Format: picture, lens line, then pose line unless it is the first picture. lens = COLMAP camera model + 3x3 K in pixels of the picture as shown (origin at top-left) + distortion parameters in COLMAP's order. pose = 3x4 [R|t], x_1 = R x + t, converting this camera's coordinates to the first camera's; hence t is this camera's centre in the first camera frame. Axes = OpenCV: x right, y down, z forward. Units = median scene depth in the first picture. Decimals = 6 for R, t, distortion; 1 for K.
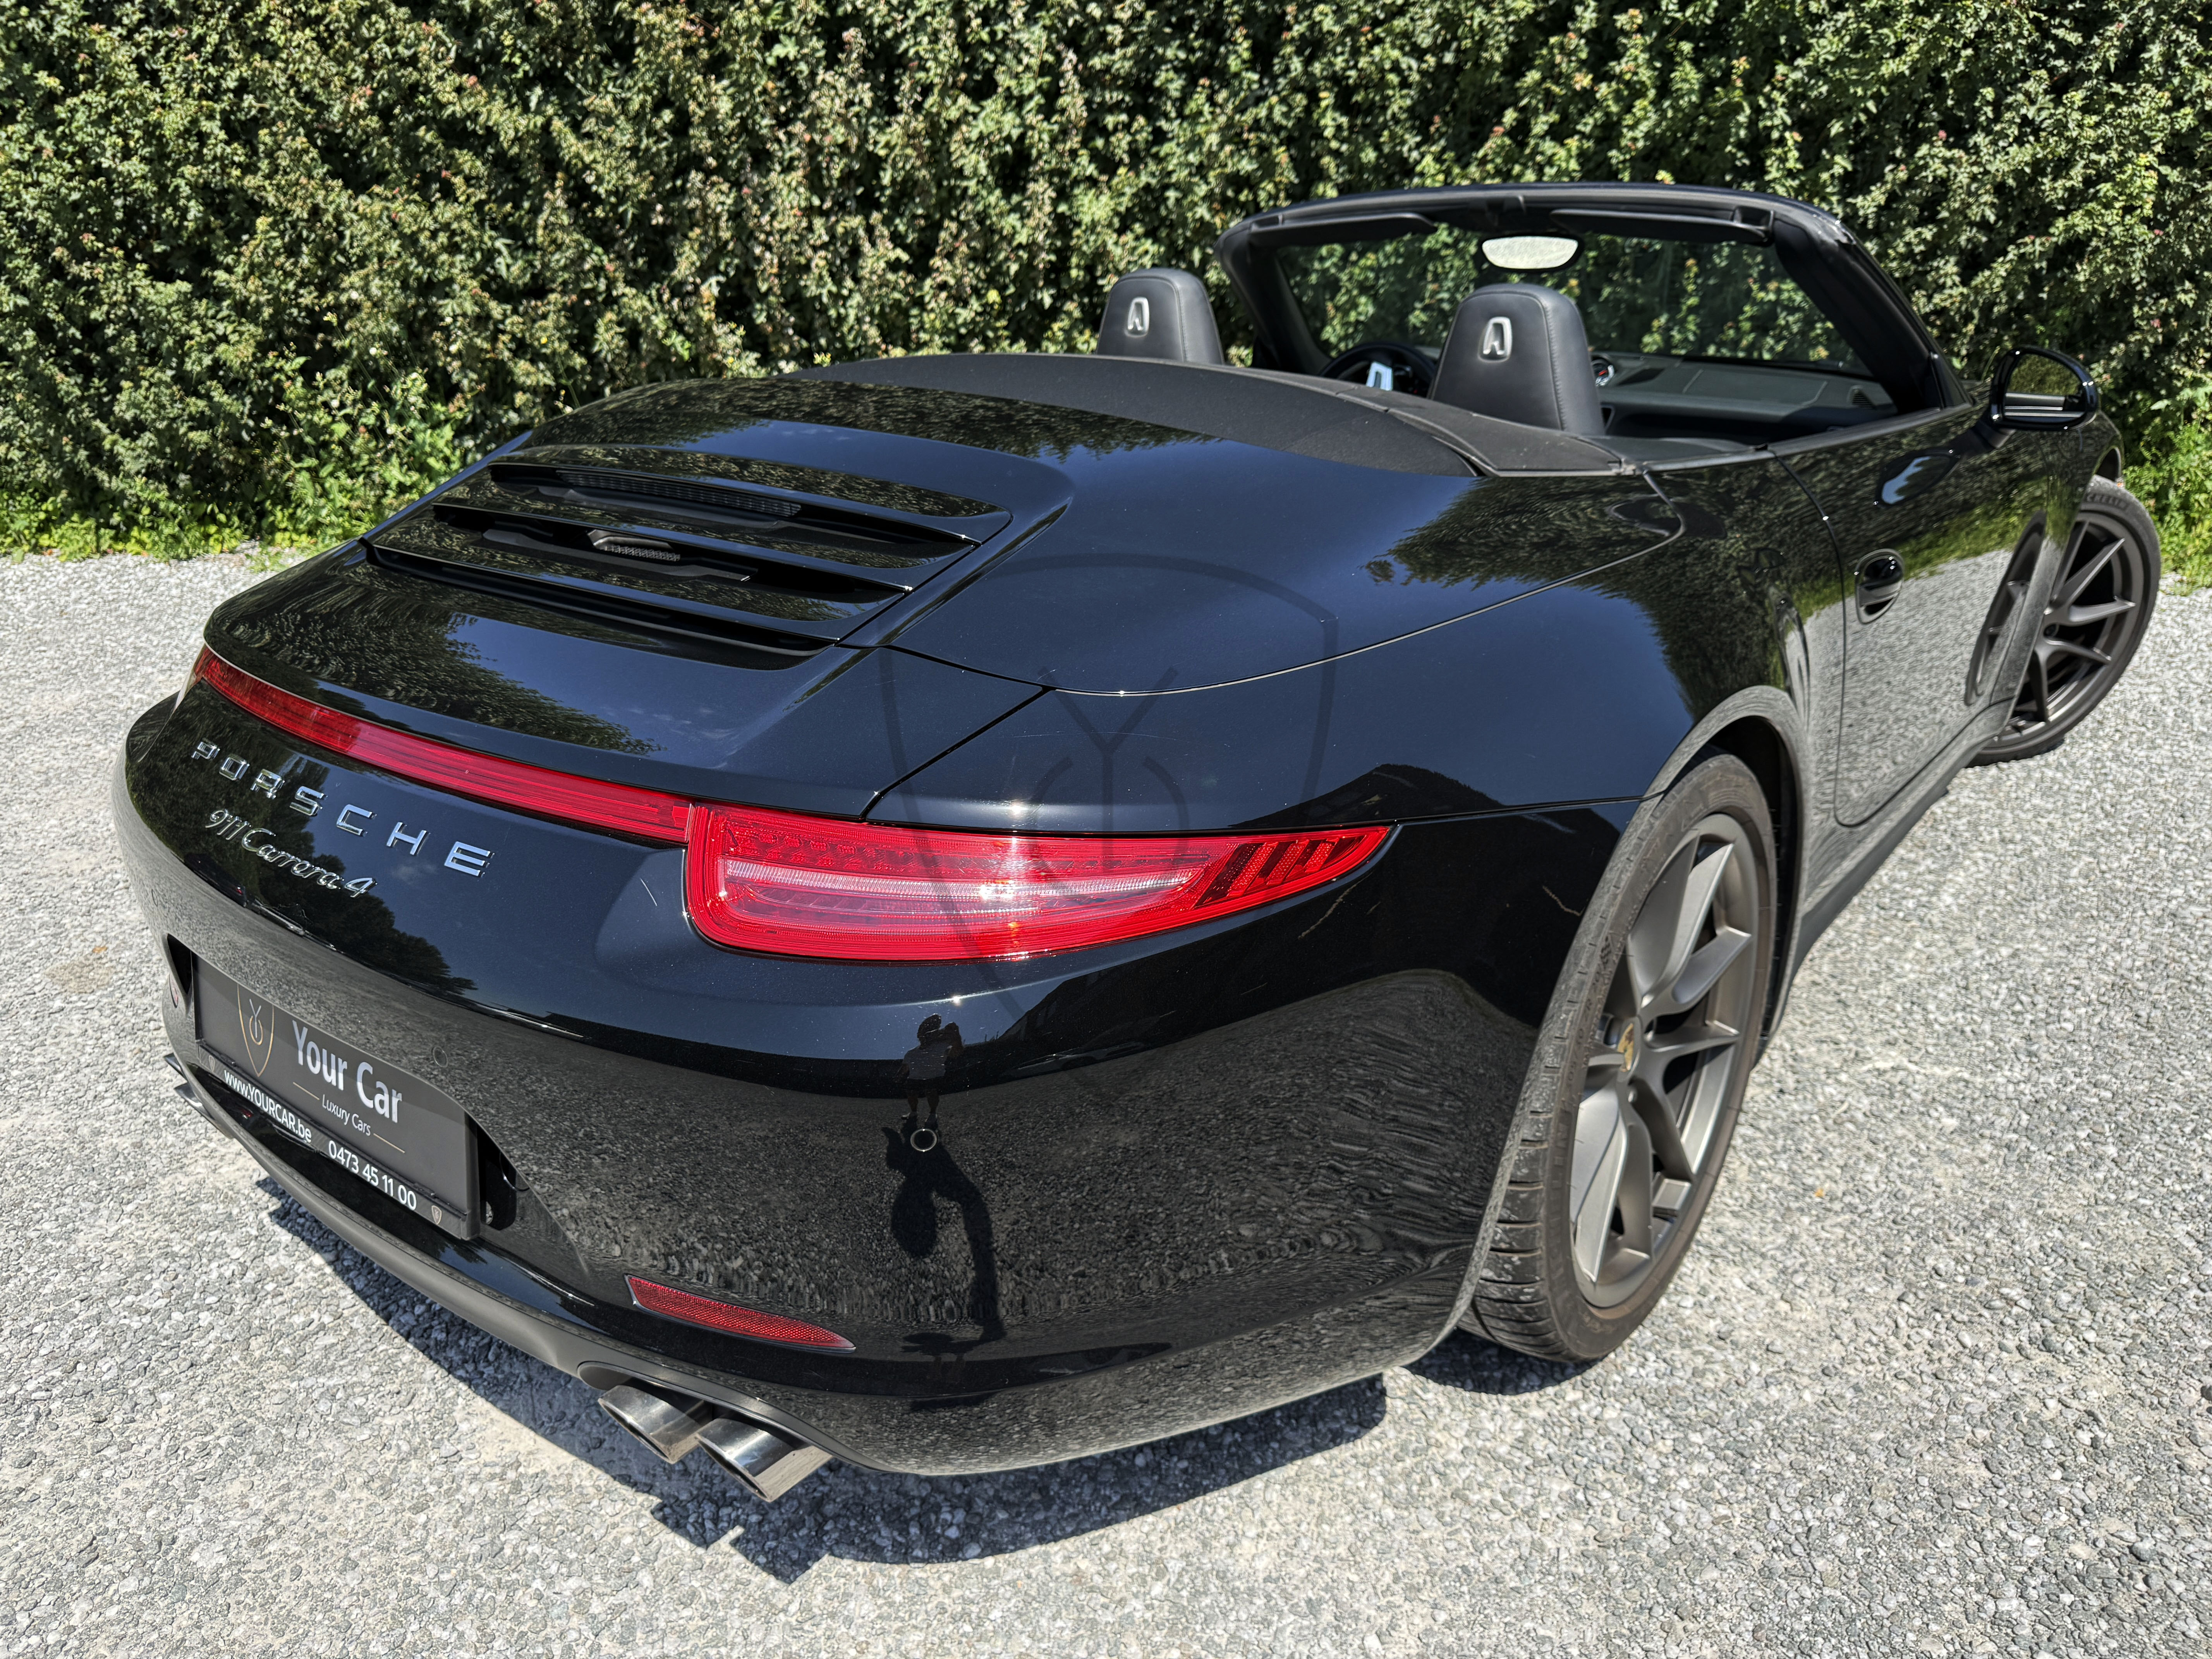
lens RADIAL K [[1552.6, 0, 1099.4], [0, 1552.6, 852.2], [0, 0, 1]] dist [-0.000432, -0.013668]
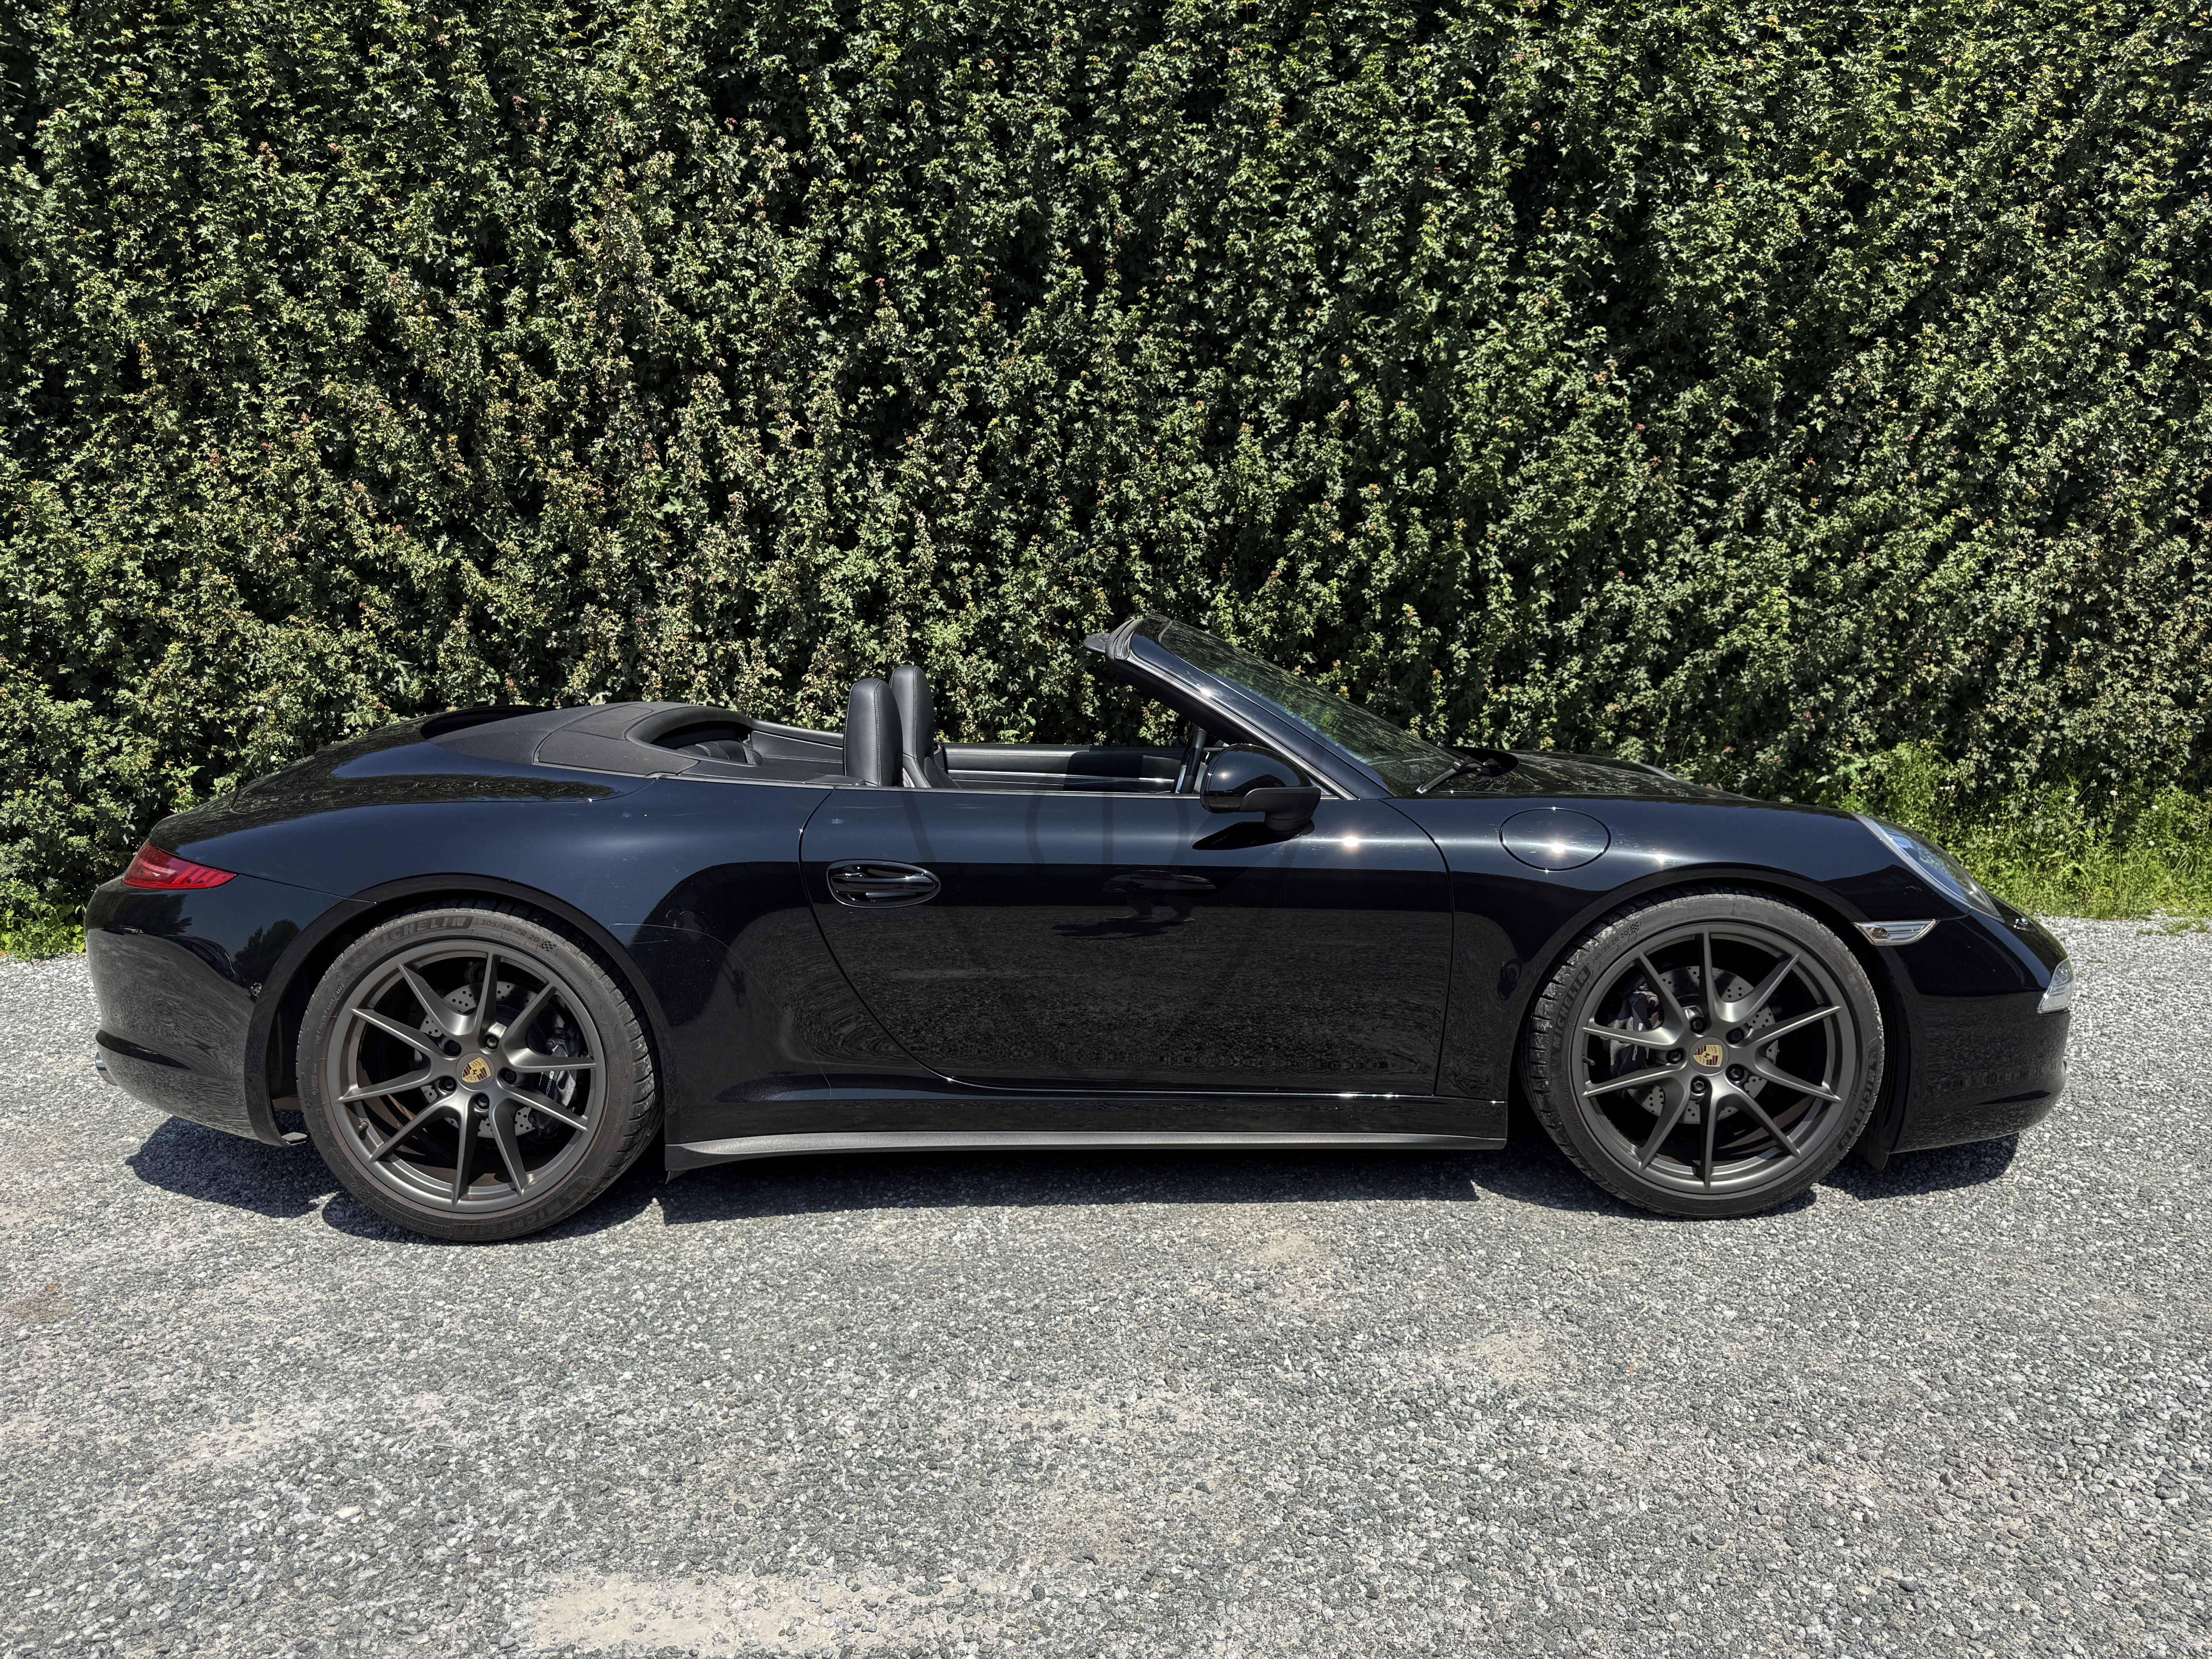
lens RADIAL K [[1552.6, 0, 1104.1], [0, 1552.6, 850.7], [0, 0, 1]] dist [-0.000432, -0.013668]
pose [[0.990763, -0.021649, 0.133866, -0.044149], [0.055498, 0.965448, -0.254619, 0.048442], [-0.123729, 0.259697, 0.957731, -0.094102]]
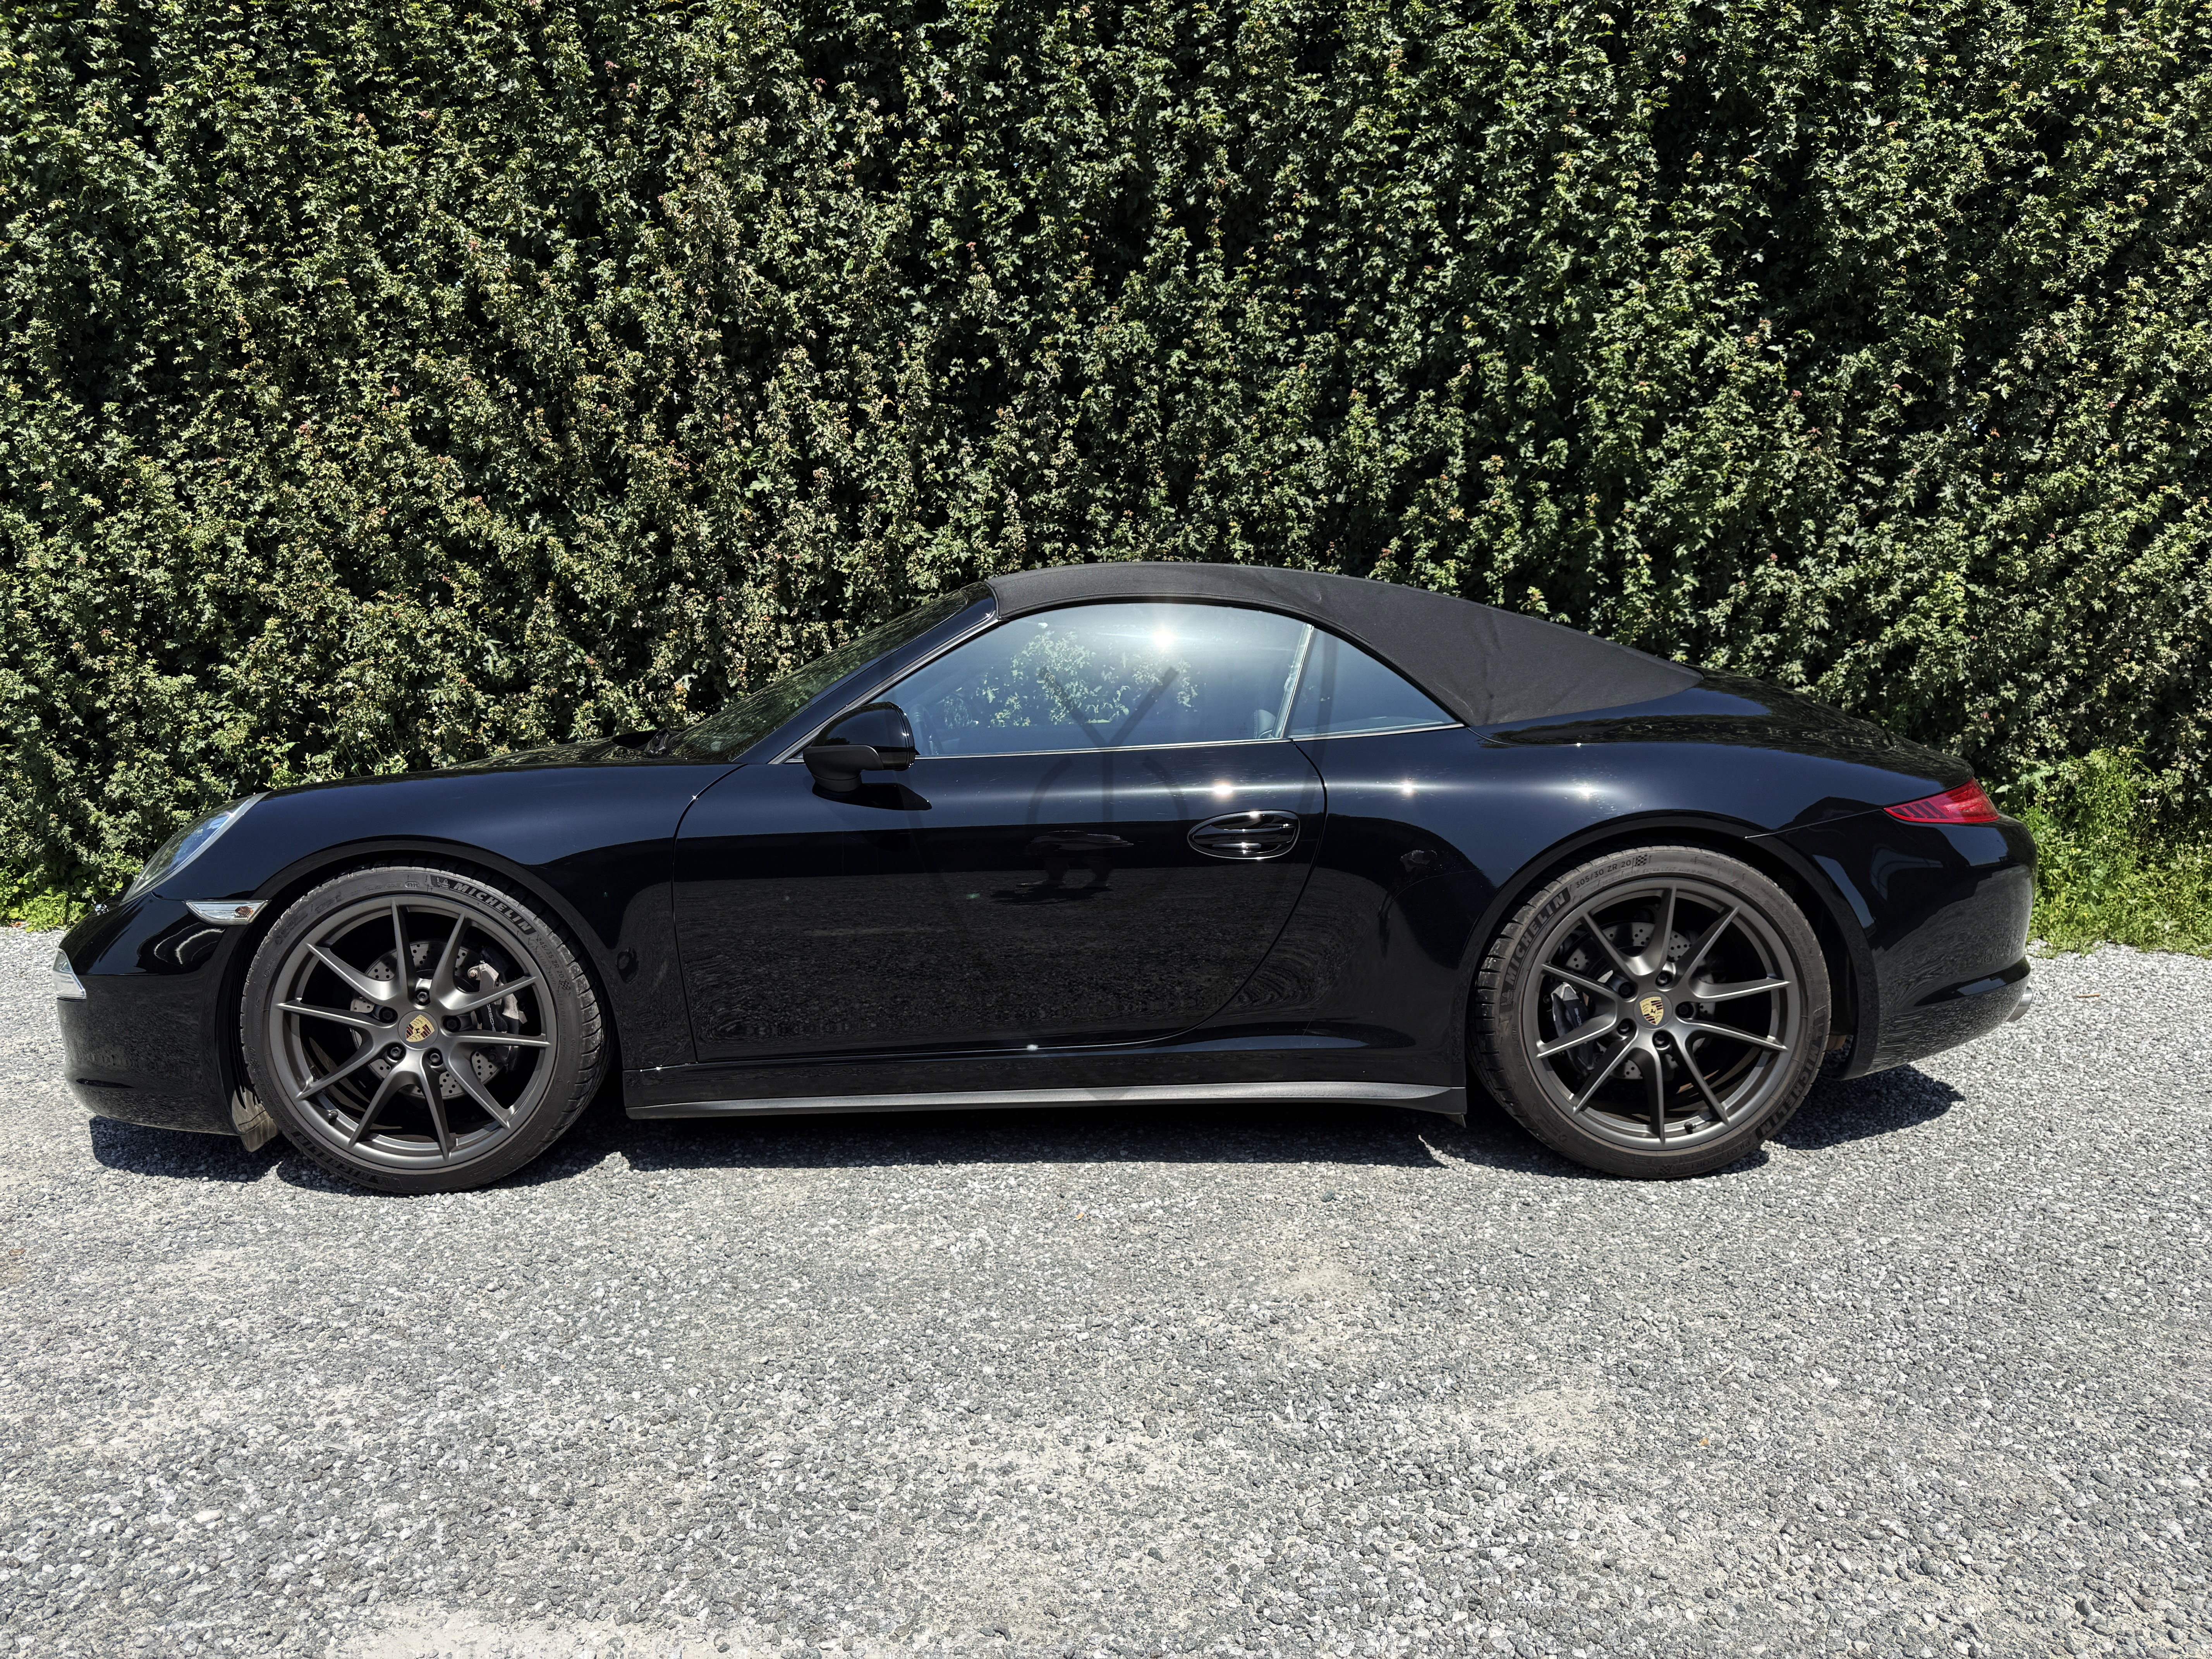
lens RADIAL K [[1552.6, 0, 1107.9], [0, 1552.6, 860.7], [0, 0, 1]] dist [-0.000432, -0.013668]
pose [[0.999495, 0.002608, 0.031679, 0.016167], [0.005835, 0.964639, -0.263510, 0.049769], [-0.031246, 0.263561, 0.964136, -0.030647]]
